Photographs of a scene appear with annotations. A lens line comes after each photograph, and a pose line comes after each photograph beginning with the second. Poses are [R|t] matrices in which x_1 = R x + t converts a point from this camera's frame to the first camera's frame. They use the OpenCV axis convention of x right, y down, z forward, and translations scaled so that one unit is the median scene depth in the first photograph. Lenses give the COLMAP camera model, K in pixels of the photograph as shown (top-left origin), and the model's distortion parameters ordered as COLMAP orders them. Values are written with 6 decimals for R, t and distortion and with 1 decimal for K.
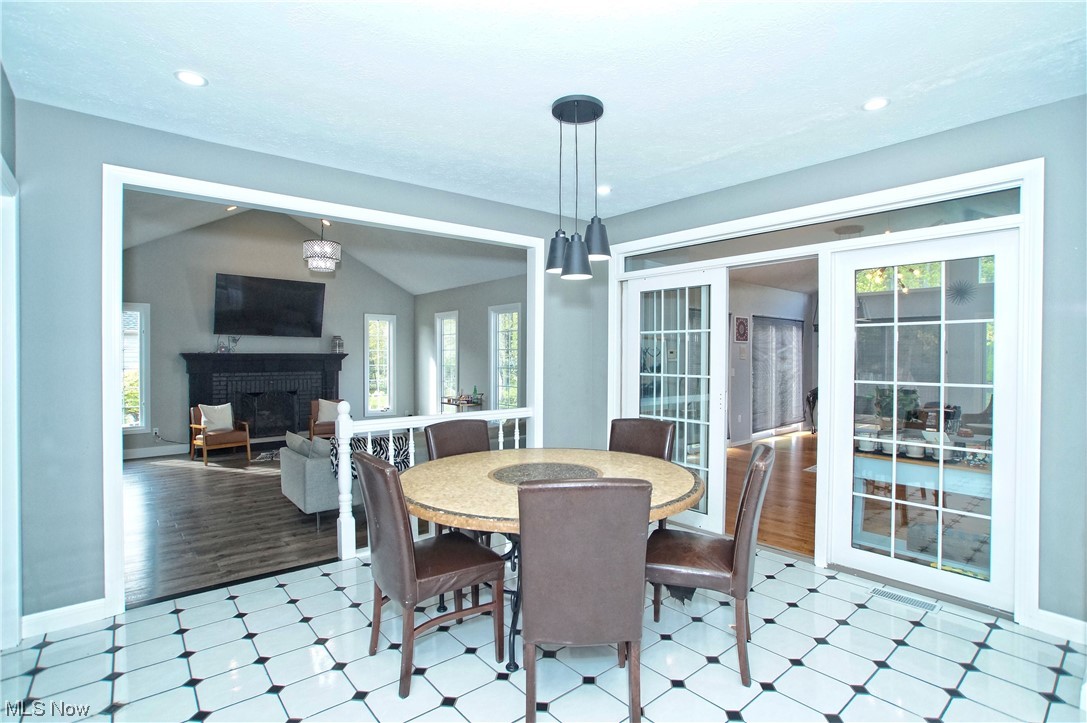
lens RADIAL K [[521.8, 0, 541.1], [0, 521.8, 361.6], [0, 0, 1]] dist [-0.039876, 0.004120]
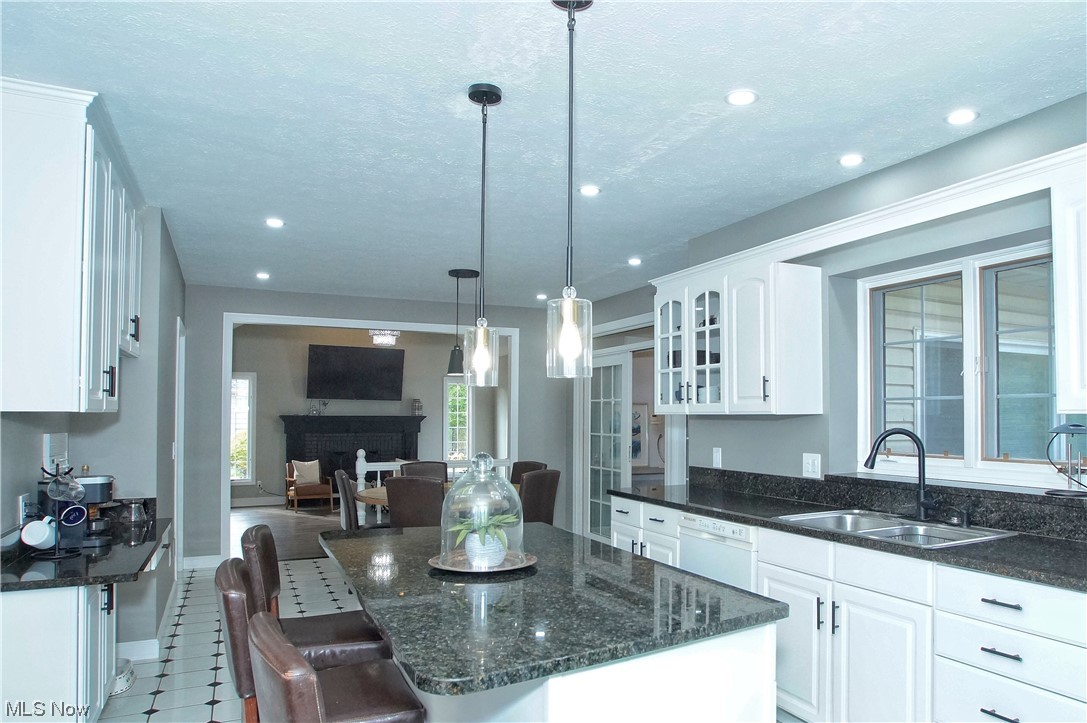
lens RADIAL K [[707.5, 0, 552.2], [0, 707.5, 402.5], [0, 0, 1]] dist [0.007620, -0.000335]
pose [[0.963679, -0.003802, -0.267036, 0.294053], [-0.004813, 0.999489, -0.031596, 0.001611], [0.267020, 0.031734, 0.963168, -0.348925]]
